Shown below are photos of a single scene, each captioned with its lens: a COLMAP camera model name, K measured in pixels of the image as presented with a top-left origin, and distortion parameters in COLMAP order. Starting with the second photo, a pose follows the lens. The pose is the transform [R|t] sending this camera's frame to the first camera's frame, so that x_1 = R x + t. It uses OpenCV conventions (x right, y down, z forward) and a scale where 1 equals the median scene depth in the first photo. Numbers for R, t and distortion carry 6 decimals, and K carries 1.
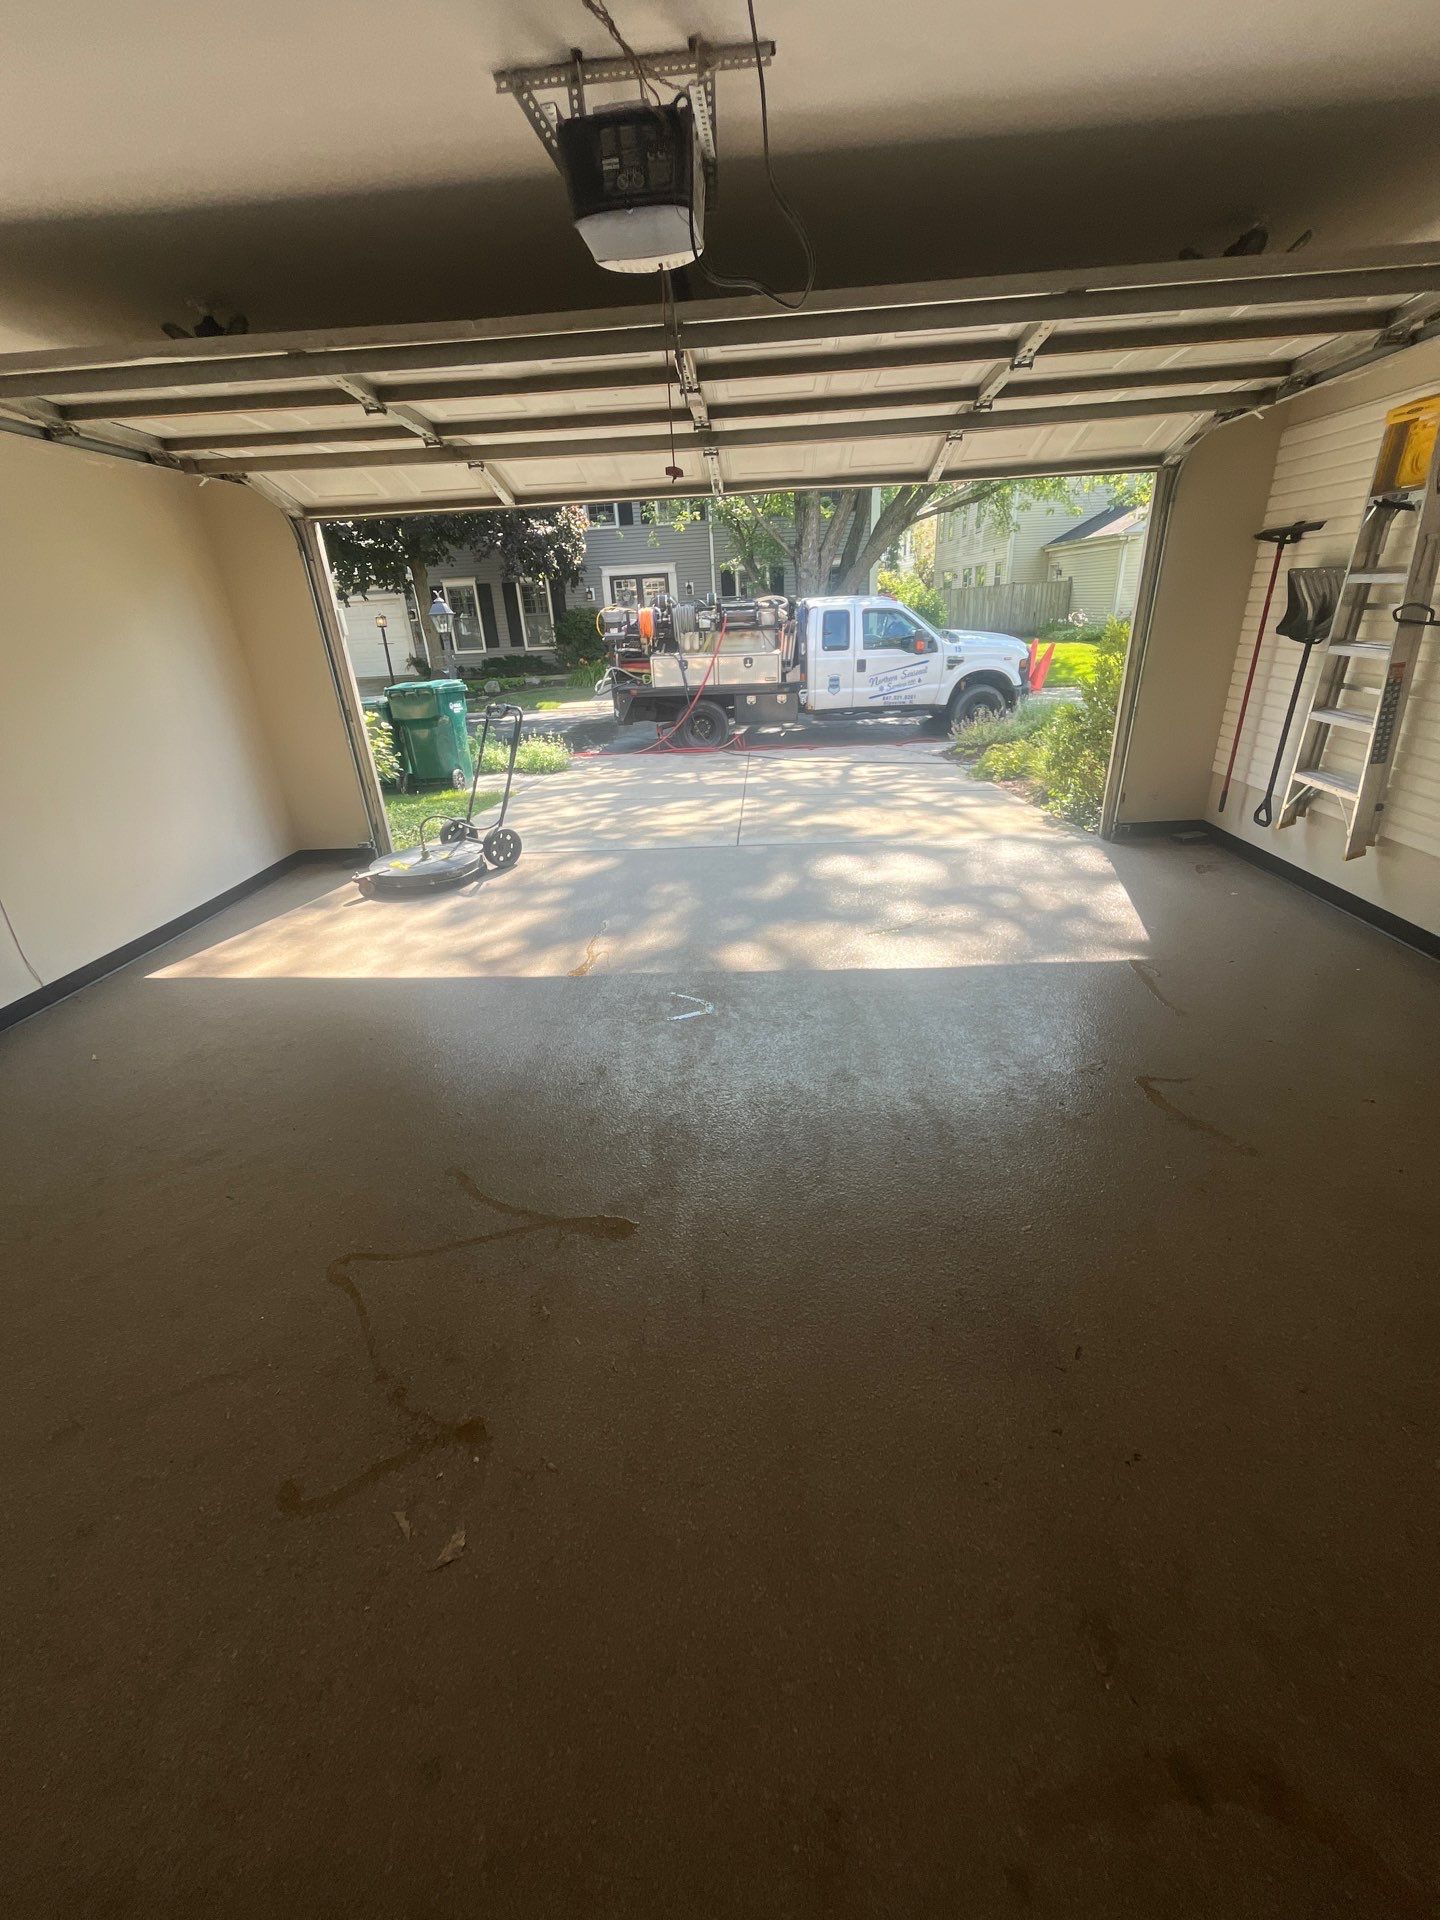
lens RADIAL K [[776.1, 0, 725.0], [0, 776.1, 956.3], [0, 0, 1]] dist [-0.003184, -0.000049]
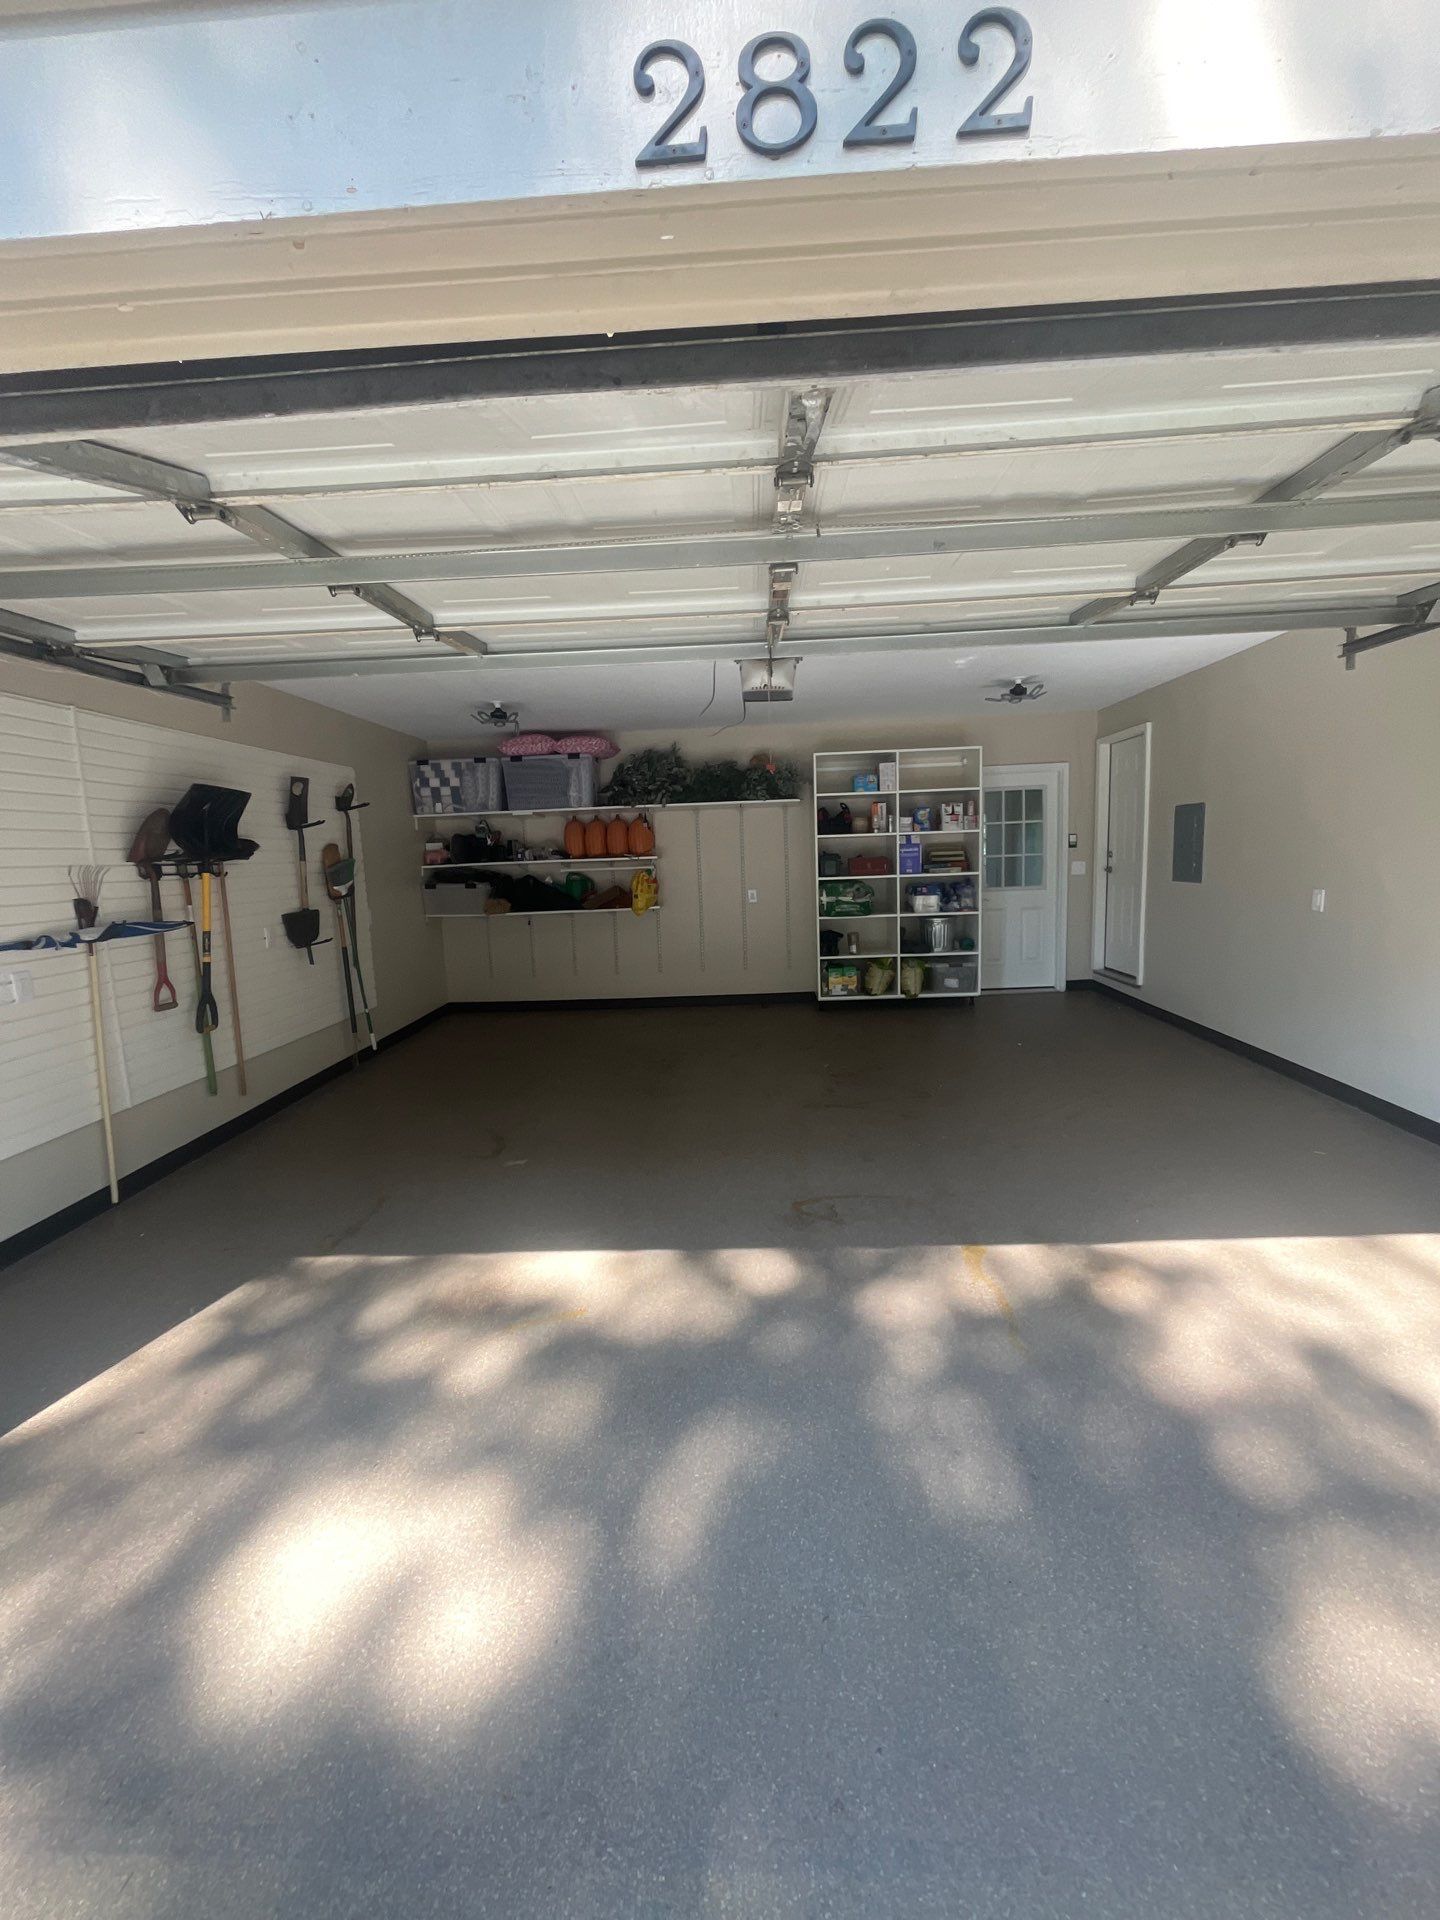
lens RADIAL K [[774.7, 0, 725.2], [0, 774.7, 957.4], [0, 0, 1]] dist [-0.002546, -0.000845]
pose [[-0.996153, 0.087591, -0.002676, 0.032584], [0.072616, 0.842174, 0.534293, -0.599722], [0.049053, 0.532044, -0.845295, 1.331971]]
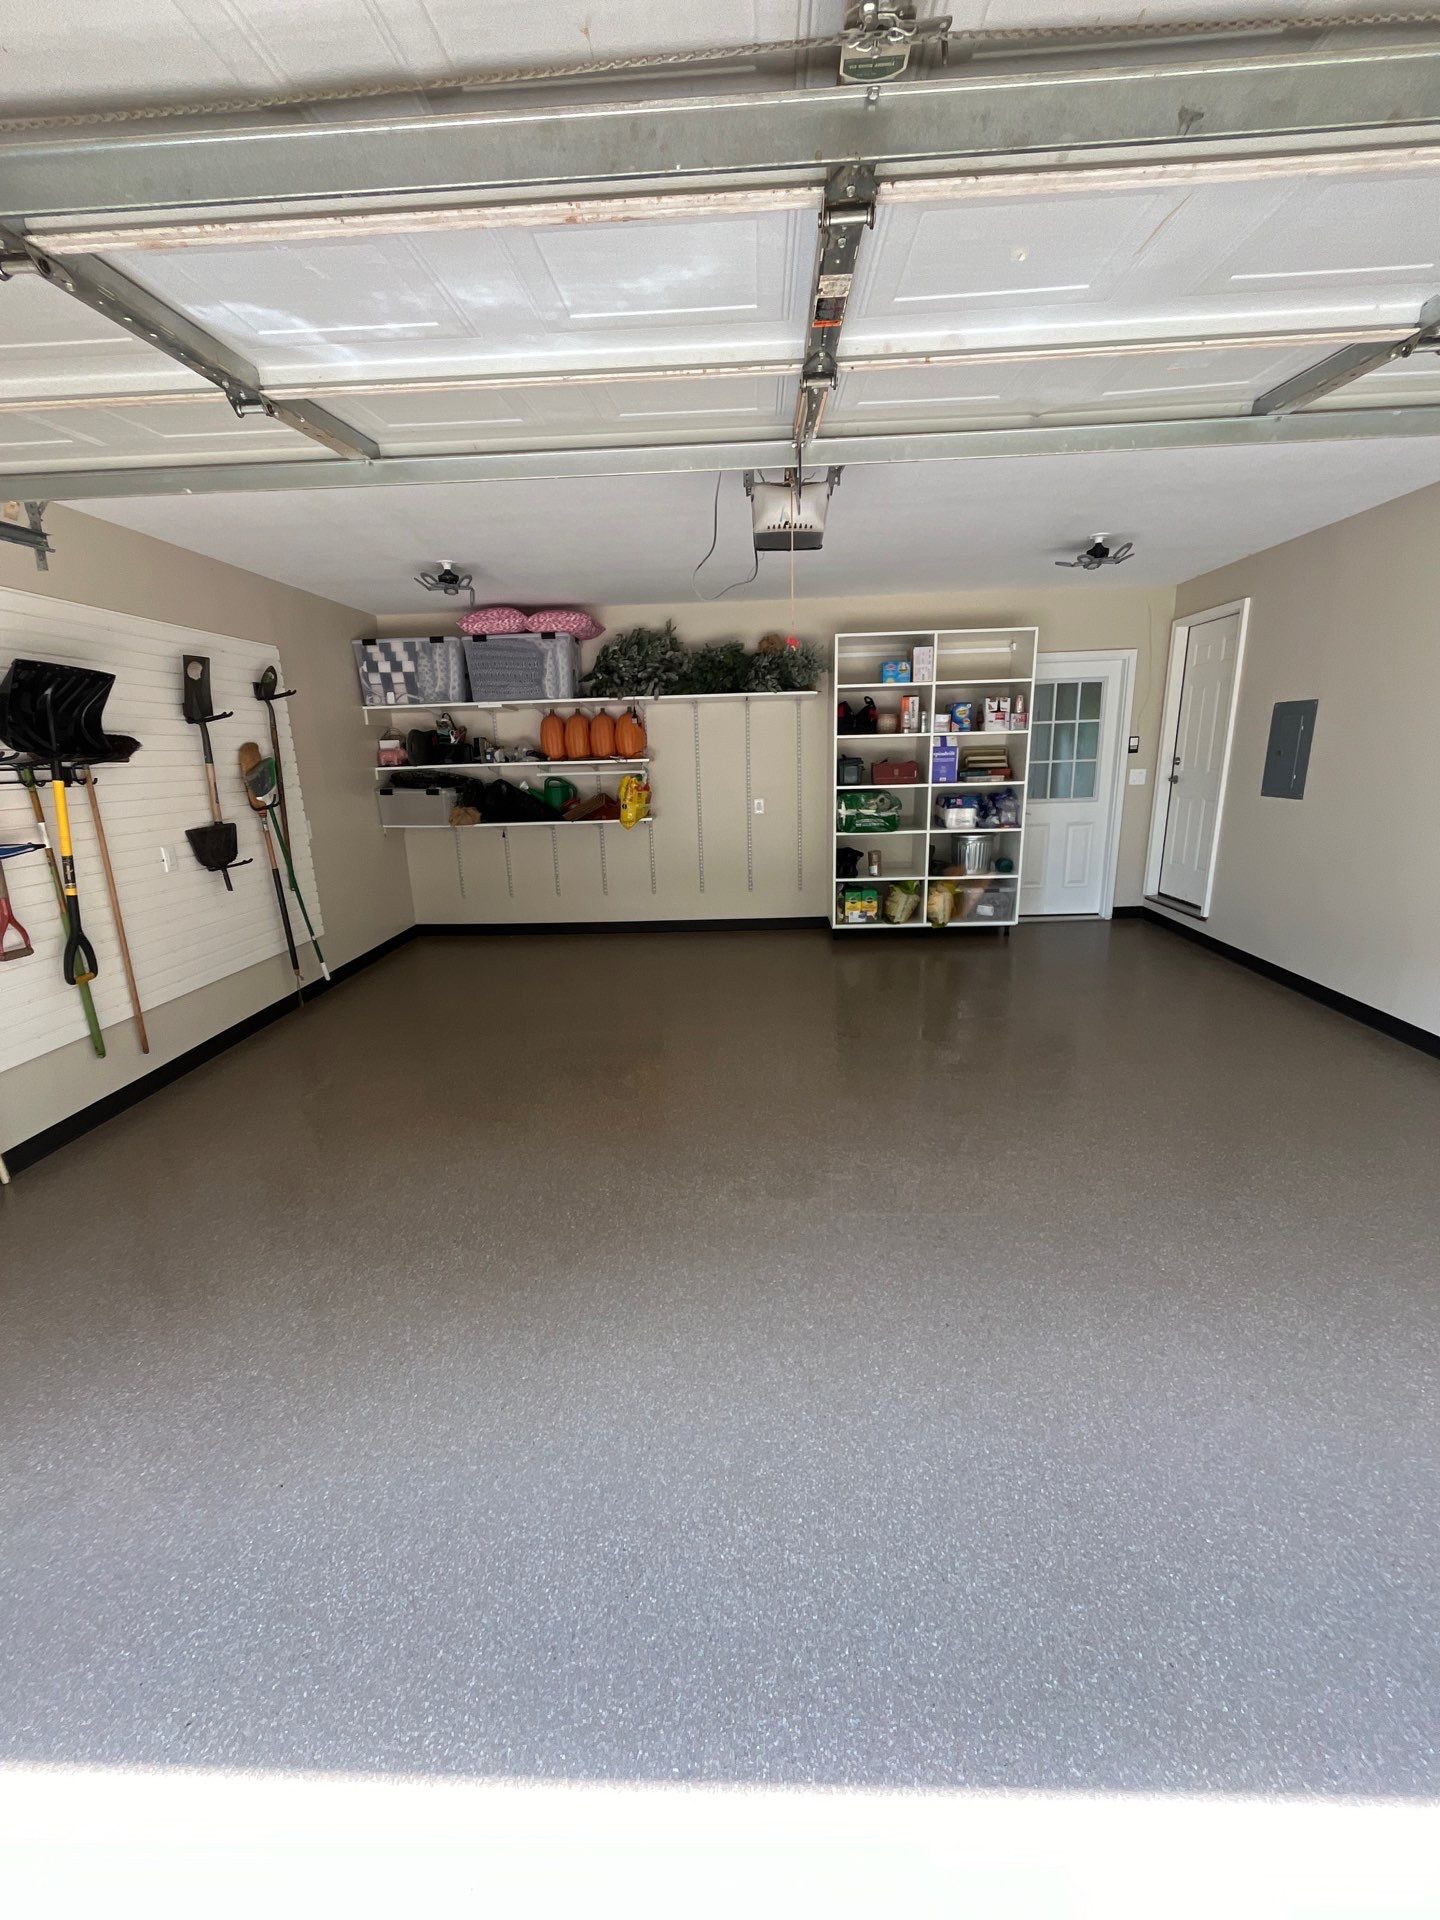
lens RADIAL K [[774.7, 0, 725.2], [0, 774.7, 957.4], [0, 0, 1]] dist [-0.002546, -0.000845]
pose [[-0.996930, 0.077711, 0.009532, 0.029123], [0.065995, 0.768574, 0.636348, -0.519737], [0.042125, 0.635024, -0.771343, 1.136447]]
